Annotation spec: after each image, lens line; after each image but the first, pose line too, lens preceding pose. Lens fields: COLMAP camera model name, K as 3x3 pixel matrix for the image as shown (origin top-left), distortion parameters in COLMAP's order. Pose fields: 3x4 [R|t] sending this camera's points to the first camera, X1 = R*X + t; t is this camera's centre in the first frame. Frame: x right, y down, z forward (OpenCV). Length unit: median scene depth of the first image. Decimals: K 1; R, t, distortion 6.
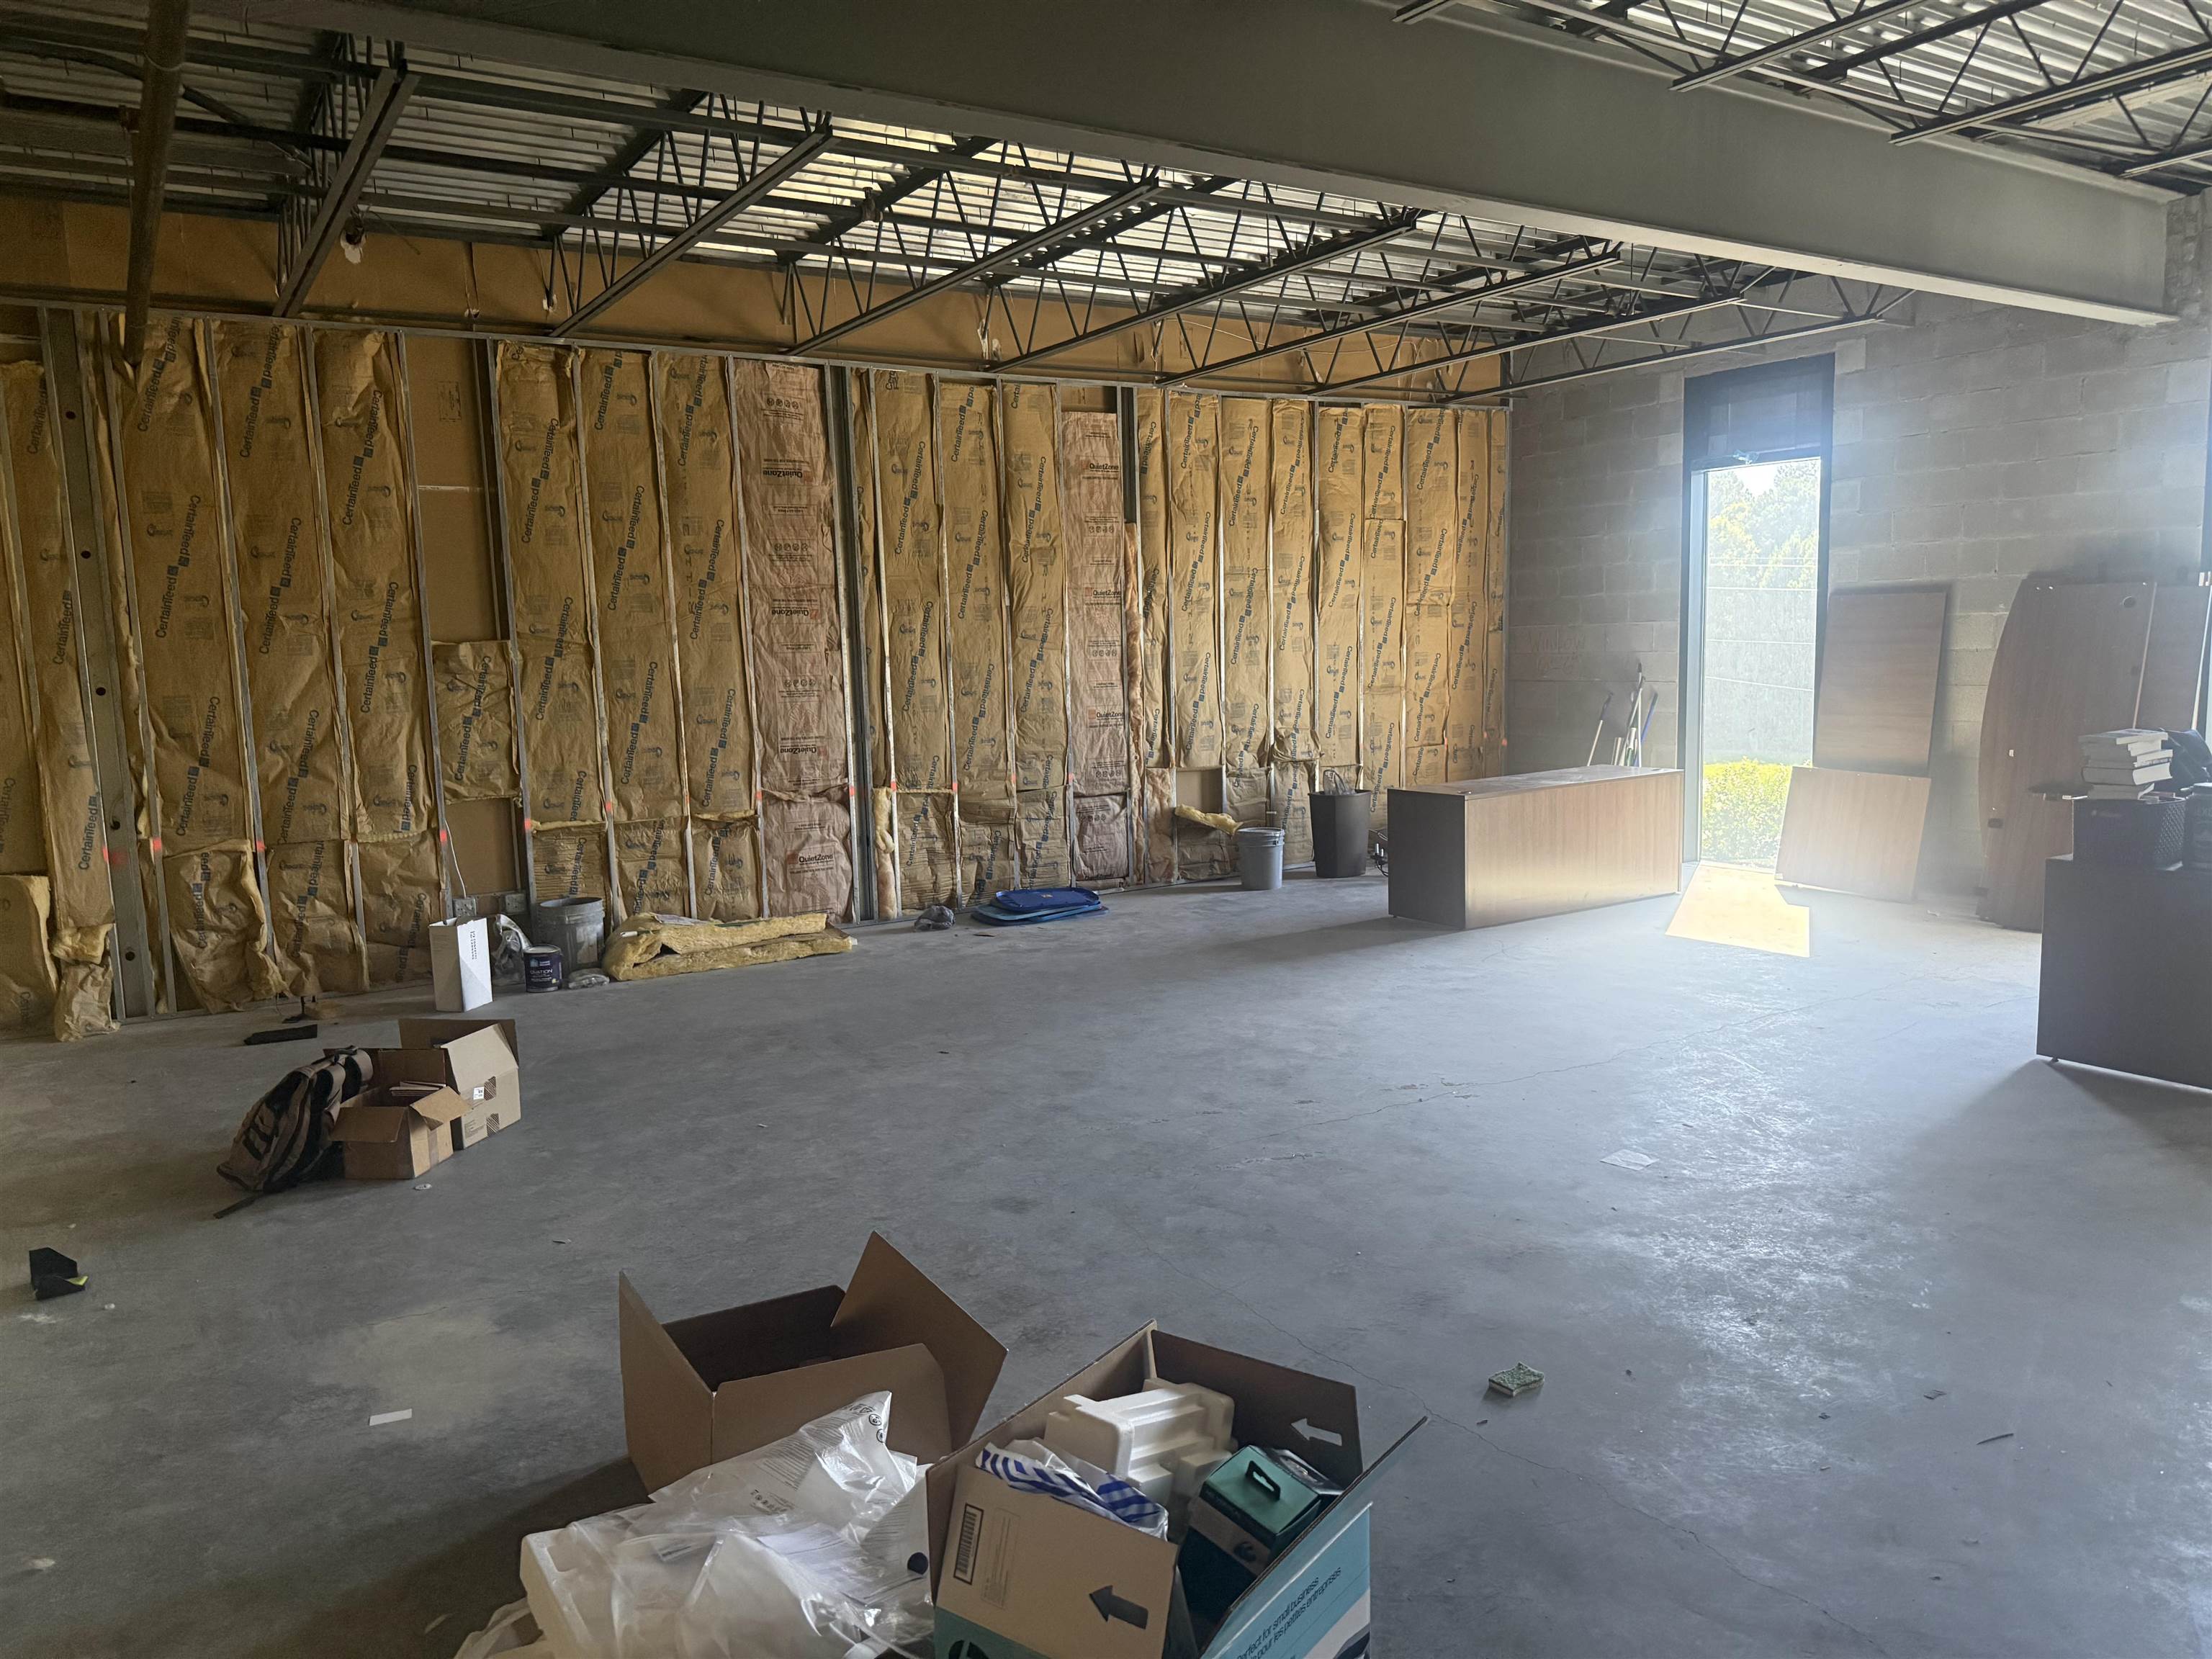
lens RADIAL K [[1505.3, 0, 1095.2], [0, 1505.3, 832.2], [0, 0, 1]] dist [-0.011333, -0.031958]
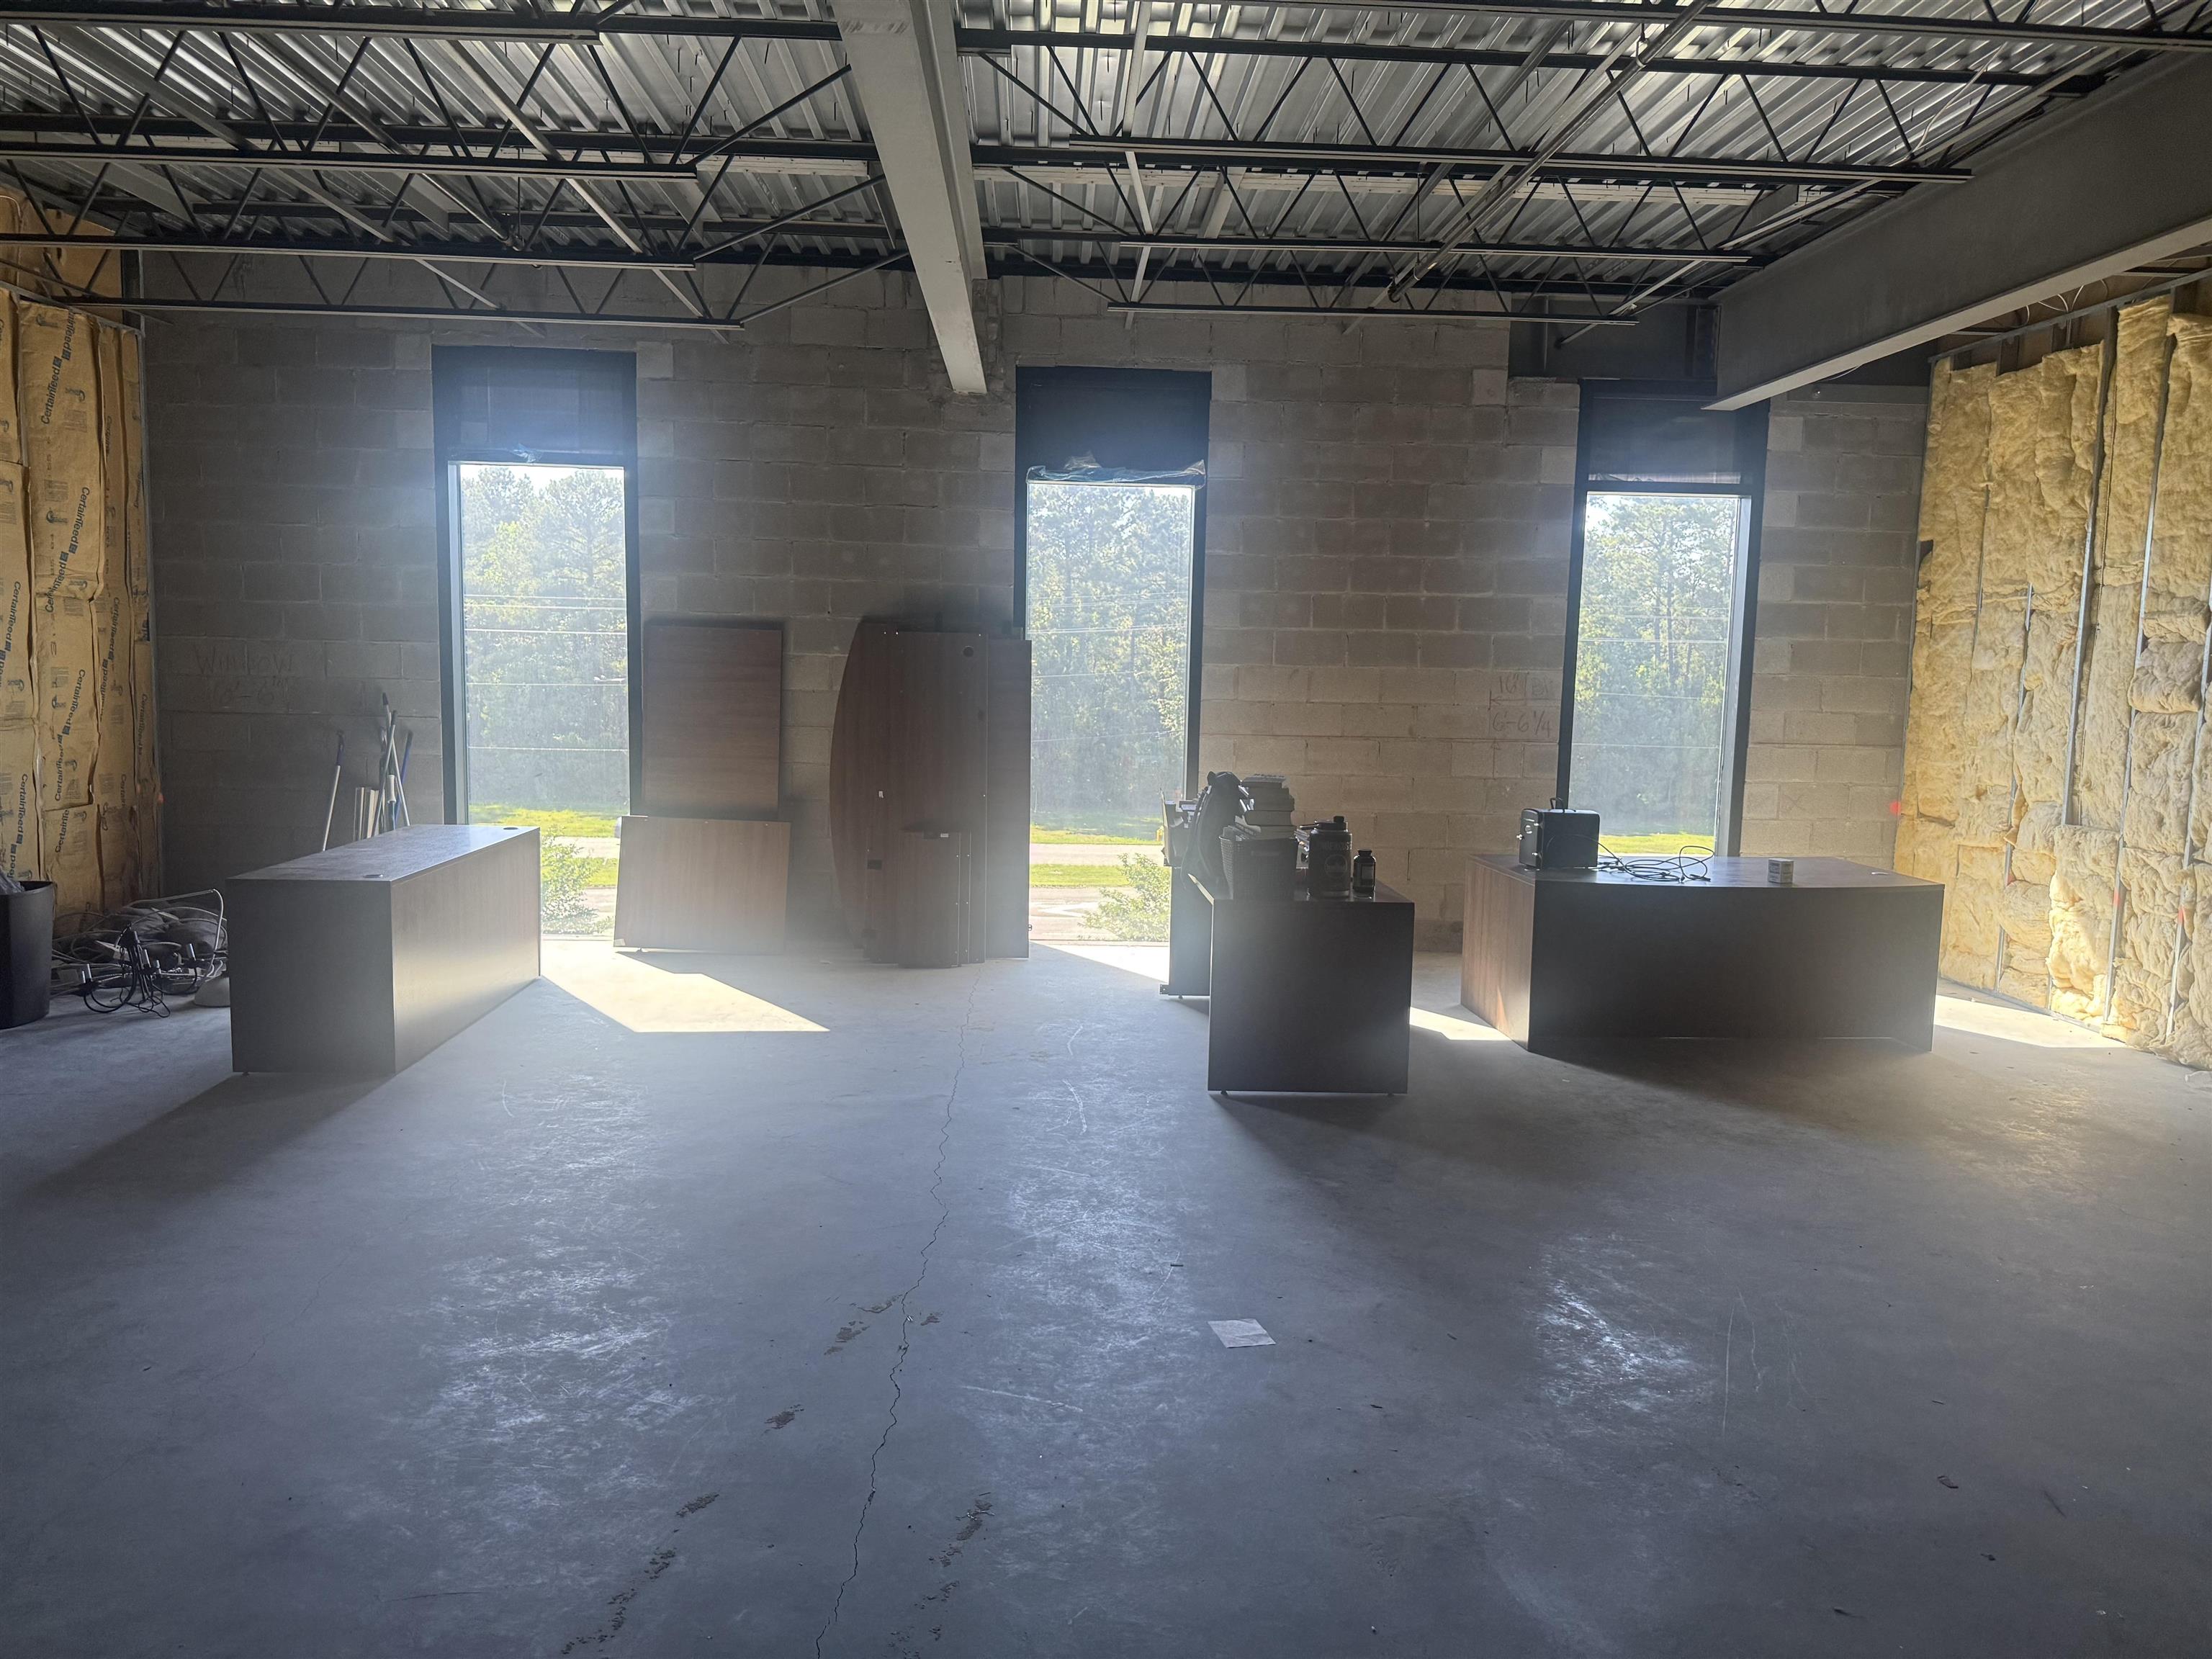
lens RADIAL K [[1505.3, 0, 1112.8], [0, 1505.3, 849.7], [0, 0, 1]] dist [-0.011333, -0.031958]
pose [[0.466679, -0.061044, 0.882318, -0.193426], [0.069322, 0.997071, 0.032317, -0.035227], [-0.881706, 0.046083, 0.469543, 0.358004]]
